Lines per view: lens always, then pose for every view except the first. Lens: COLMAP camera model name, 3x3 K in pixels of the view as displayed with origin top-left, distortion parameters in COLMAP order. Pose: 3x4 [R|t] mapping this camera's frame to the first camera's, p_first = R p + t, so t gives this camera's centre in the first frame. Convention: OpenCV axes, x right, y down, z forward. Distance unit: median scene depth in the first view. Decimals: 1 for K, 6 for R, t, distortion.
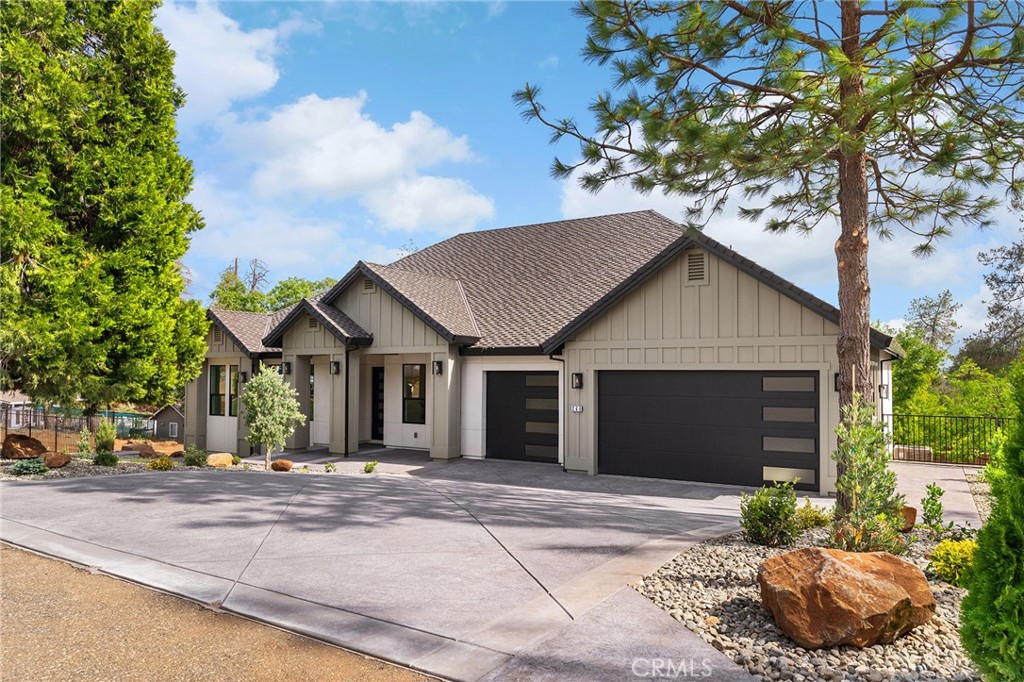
lens RADIAL K [[667.0, 0, 508.8], [0, 667.0, 312.2], [0, 0, 1]] dist [0.001659, -0.001481]
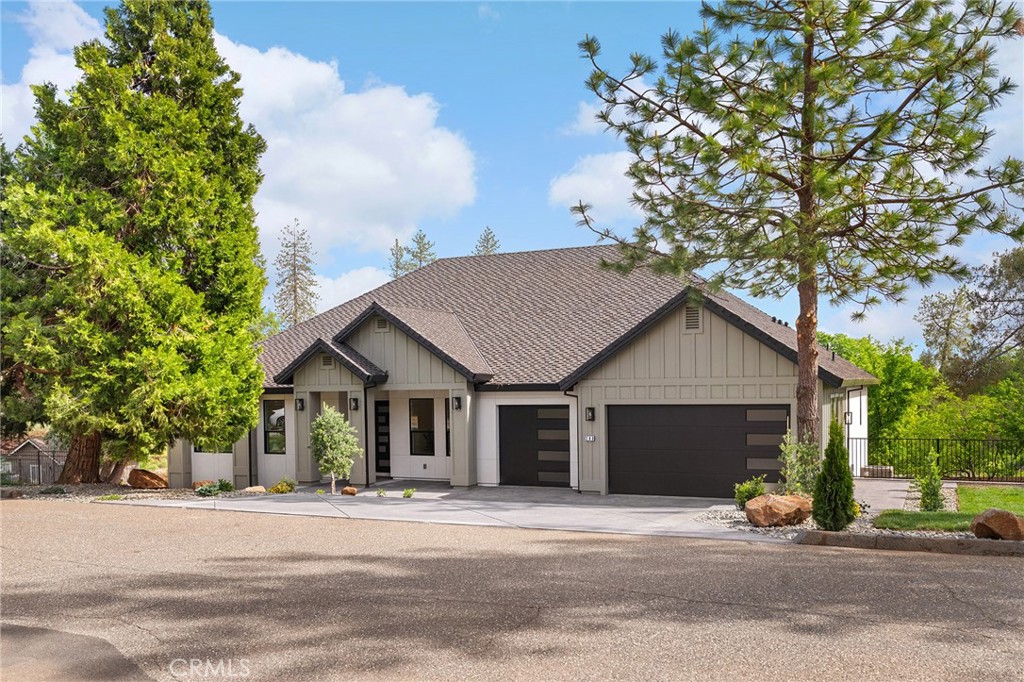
lens RADIAL K [[879.0, 0, 512.0], [0, 879.0, 341.0], [0, 0, 1]] dist [0.005706, 0.005500]
pose [[0.994578, -0.008046, 0.103680, -0.170499], [0.004597, 0.999429, 0.033465, -0.067757], [-0.103890, -0.032807, 0.994048, -0.443804]]
